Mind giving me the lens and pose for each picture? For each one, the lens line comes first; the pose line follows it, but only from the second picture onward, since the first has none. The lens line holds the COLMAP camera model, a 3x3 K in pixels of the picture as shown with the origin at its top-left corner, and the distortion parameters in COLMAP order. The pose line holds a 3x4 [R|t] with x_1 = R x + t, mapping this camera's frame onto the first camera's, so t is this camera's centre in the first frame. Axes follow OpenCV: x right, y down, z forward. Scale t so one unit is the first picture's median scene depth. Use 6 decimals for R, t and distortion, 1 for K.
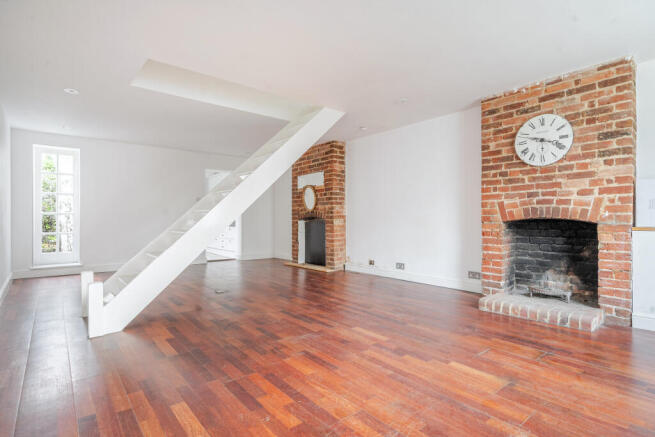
lens RADIAL K [[331.9, 0, 327.5], [0, 331.9, 220.7], [0, 0, 1]] dist [-0.003208, 0.000094]
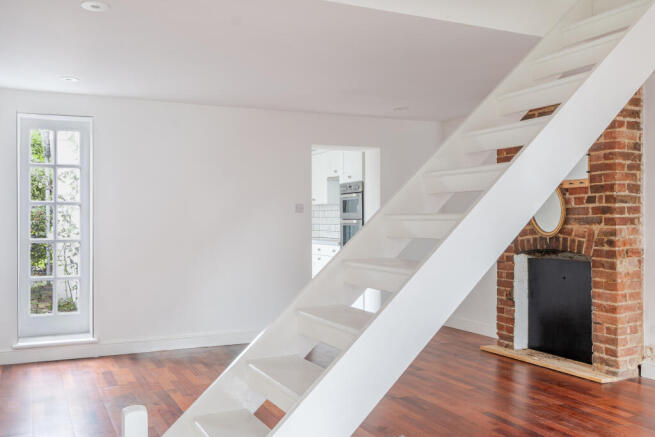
lens RADIAL K [[613.0, 0, 327.2], [0, 613.0, 218.1], [0, 0, 1]] dist [-0.011090, 0.000000]
pose [[0.971618, -0.000720, -0.236555, -0.153491], [0.000482, 0.999999, -0.001066, -0.055001], [0.236556, 0.000922, 0.971617, 0.143604]]
